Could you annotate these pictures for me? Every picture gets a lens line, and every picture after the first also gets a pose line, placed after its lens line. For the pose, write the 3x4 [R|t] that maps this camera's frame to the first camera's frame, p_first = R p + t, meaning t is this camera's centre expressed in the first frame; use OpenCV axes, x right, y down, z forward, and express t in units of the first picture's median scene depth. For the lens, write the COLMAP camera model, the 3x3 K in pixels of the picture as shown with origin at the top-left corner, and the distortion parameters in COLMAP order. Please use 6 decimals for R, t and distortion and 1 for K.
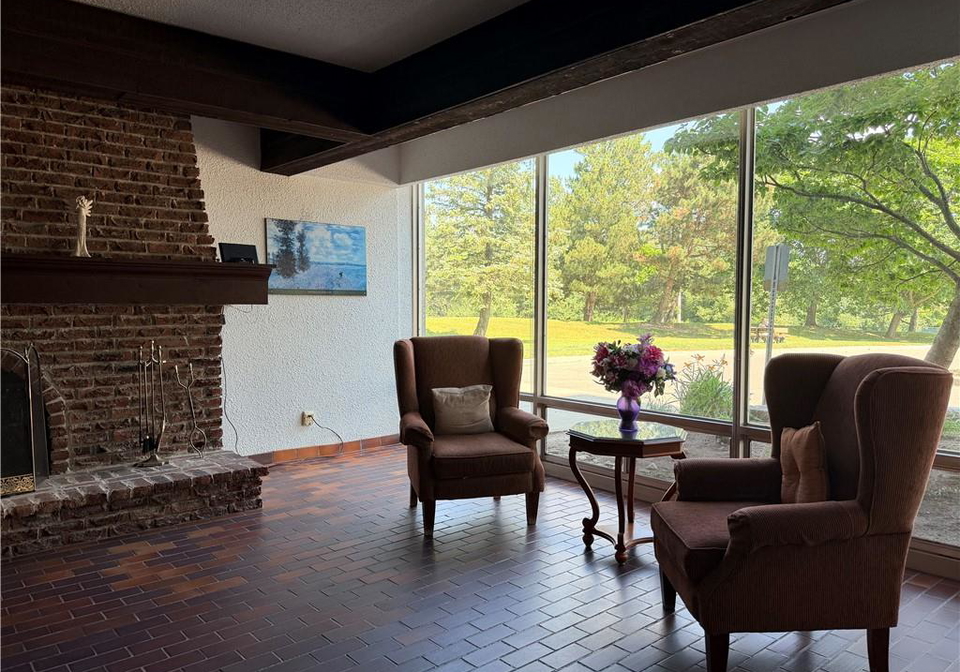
lens RADIAL K [[692.8, 0, 480.0], [0, 692.8, 336.0], [0, 0, 1]] dist [0.057314, -0.003503]
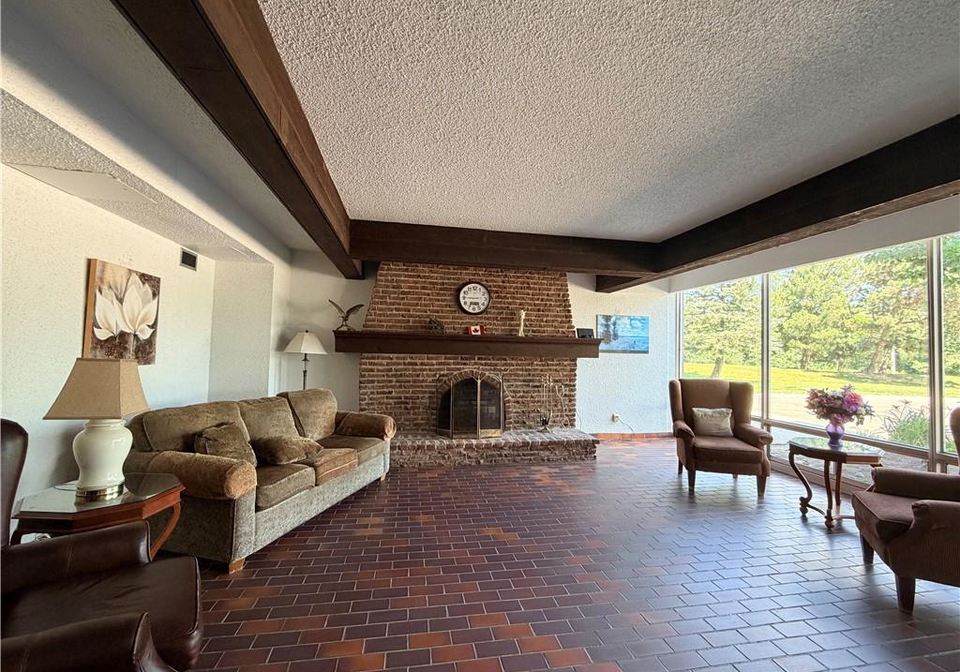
lens RADIAL K [[399.9, 0, 480.0], [0, 399.9, 336.0], [0, 0, 1]] dist [-0.000480, -0.000371]
pose [[0.863995, -0.001845, -0.503498, -0.023052], [-0.040877, 0.996435, -0.073796, -0.010811], [0.501839, 0.084341, 0.860839, -0.180569]]
